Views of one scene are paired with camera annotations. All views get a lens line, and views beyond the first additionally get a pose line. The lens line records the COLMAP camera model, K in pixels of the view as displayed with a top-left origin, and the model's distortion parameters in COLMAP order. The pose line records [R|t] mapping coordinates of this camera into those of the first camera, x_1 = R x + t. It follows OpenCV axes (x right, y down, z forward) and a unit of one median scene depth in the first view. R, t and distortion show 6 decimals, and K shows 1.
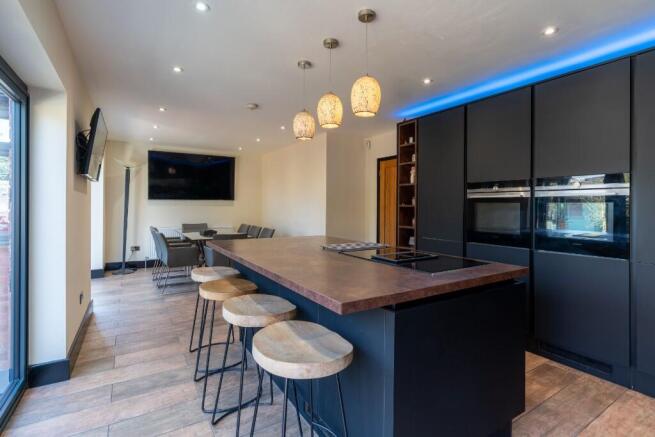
lens RADIAL K [[324.2, 0, 327.3], [0, 324.2, 205.6], [0, 0, 1]] dist [-0.001849, -0.000127]
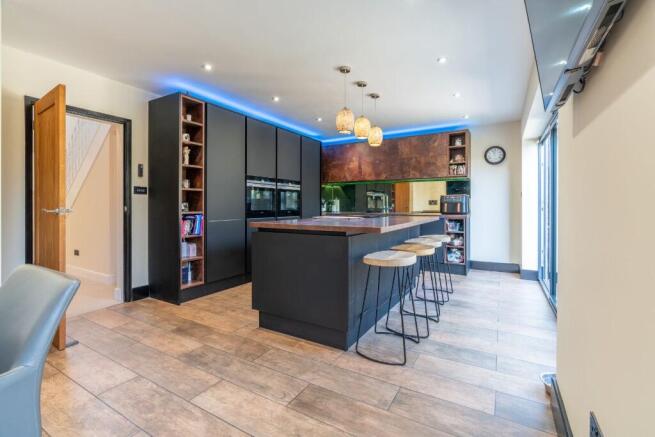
lens RADIAL K [[302.0, 0, 326.2], [0, 302.0, 211.6], [0, 0, 1]] dist [-0.000950, 0.000120]
pose [[-0.471749, -0.026044, 0.881348, -1.019163], [-0.008031, 0.999649, 0.025241, 0.059388], [-0.881696, 0.004829, -0.471792, 1.582718]]
